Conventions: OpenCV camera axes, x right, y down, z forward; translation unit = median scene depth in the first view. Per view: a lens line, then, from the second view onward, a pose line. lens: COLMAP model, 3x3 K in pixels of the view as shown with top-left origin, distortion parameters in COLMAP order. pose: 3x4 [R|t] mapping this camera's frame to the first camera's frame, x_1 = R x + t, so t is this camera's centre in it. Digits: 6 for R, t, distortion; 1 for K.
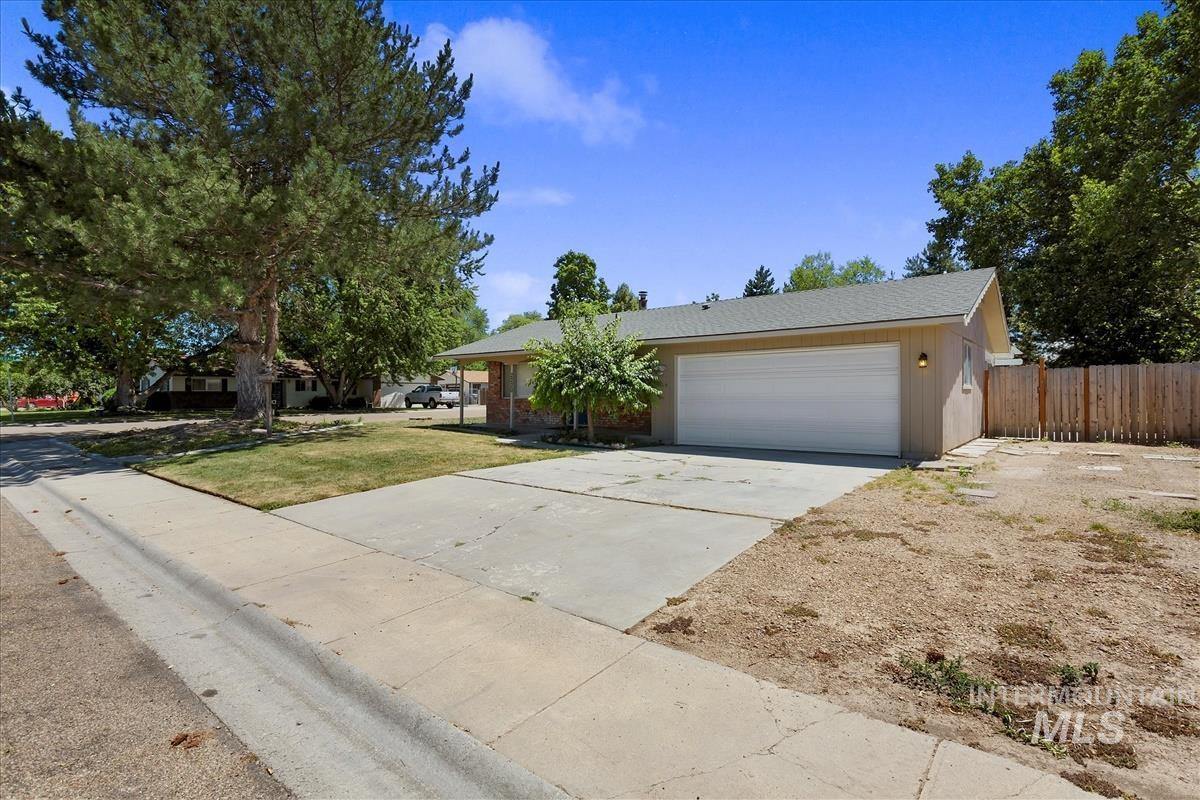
lens RADIAL K [[554.9, 0, 599.4], [0, 554.9, 397.0], [0, 0, 1]] dist [-0.002570, -0.000815]
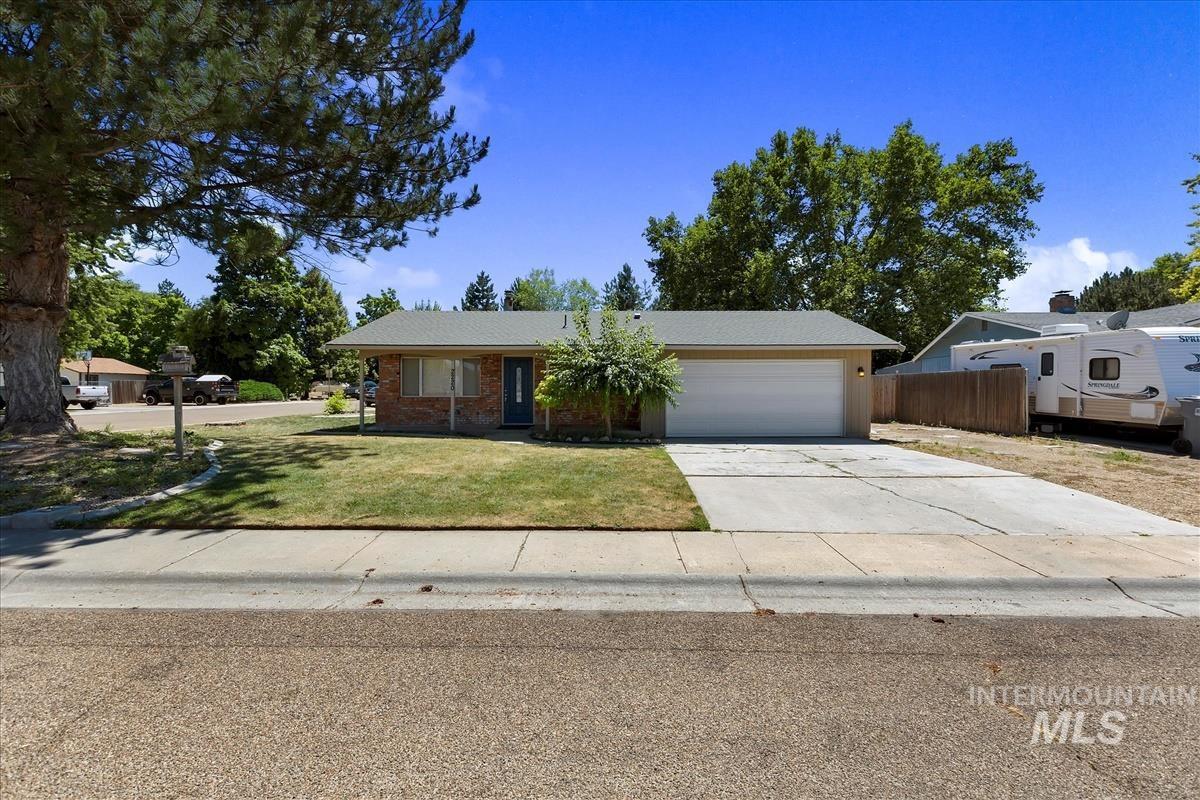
lens RADIAL K [[524.3, 0, 601.6], [0, 524.3, 396.1], [0, 0, 1]] dist [0.001915, -0.001132]
pose [[0.787166, -0.002067, 0.616737, -0.259805], [-0.002149, 0.999979, 0.006094, -0.002070], [-0.616737, -0.006122, 0.787145, 0.094955]]
